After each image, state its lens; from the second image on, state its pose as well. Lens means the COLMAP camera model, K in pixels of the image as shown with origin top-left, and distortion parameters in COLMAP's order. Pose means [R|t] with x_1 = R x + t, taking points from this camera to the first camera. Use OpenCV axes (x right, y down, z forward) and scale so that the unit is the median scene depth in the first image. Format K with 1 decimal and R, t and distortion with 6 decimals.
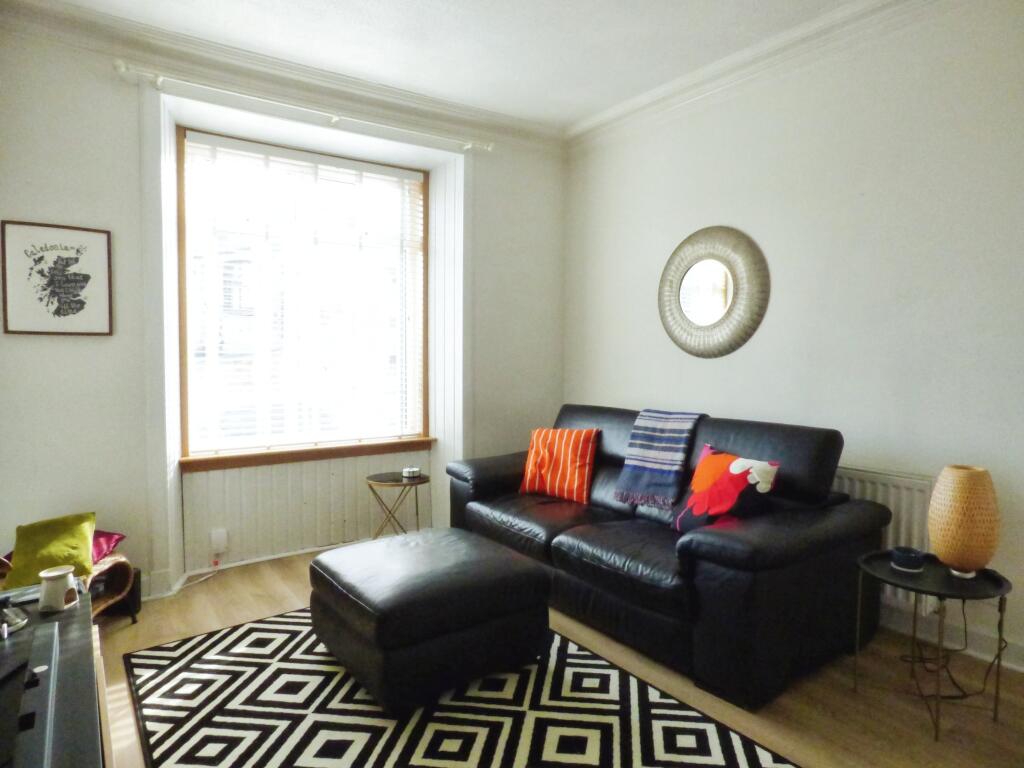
lens RADIAL K [[614.7, 0, 517.9], [0, 614.7, 364.1], [0, 0, 1]] dist [-0.028598, 0.012590]
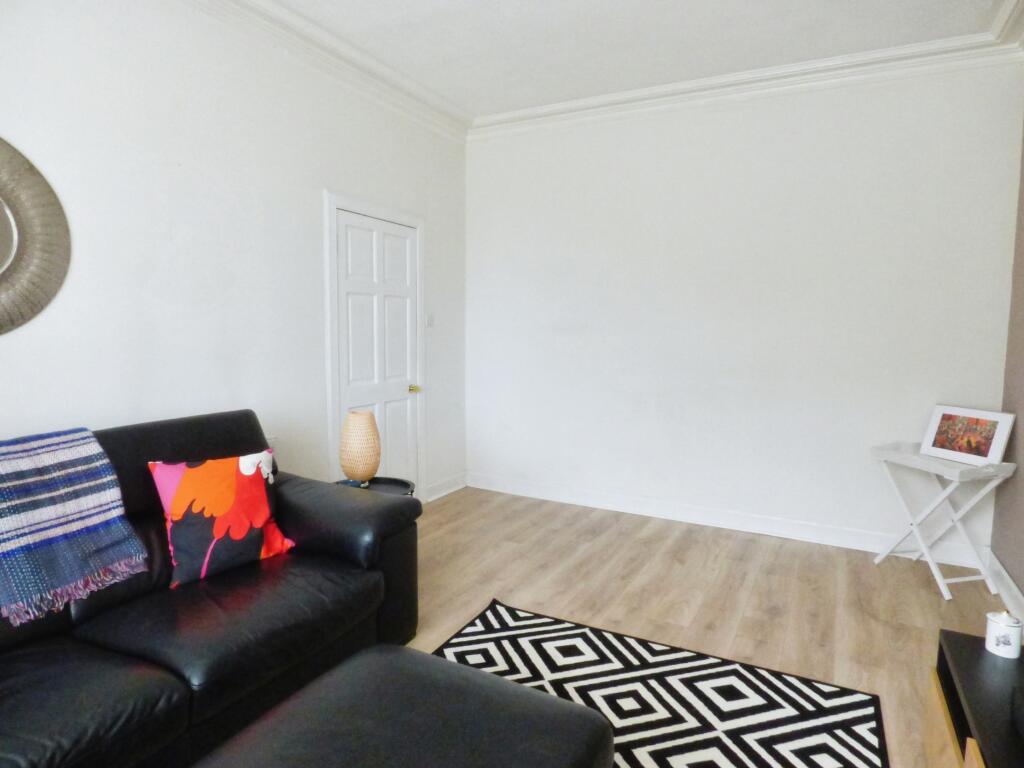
lens RADIAL K [[614.7, 0, 517.9], [0, 614.7, 364.1], [0, 0, 1]] dist [-0.028598, 0.012590]
pose [[-0.446025, -0.066126, 0.892574, -0.539549], [0.006868, 0.996985, 0.077294, -0.038767], [-0.894994, 0.040605, -0.444226, 0.964398]]
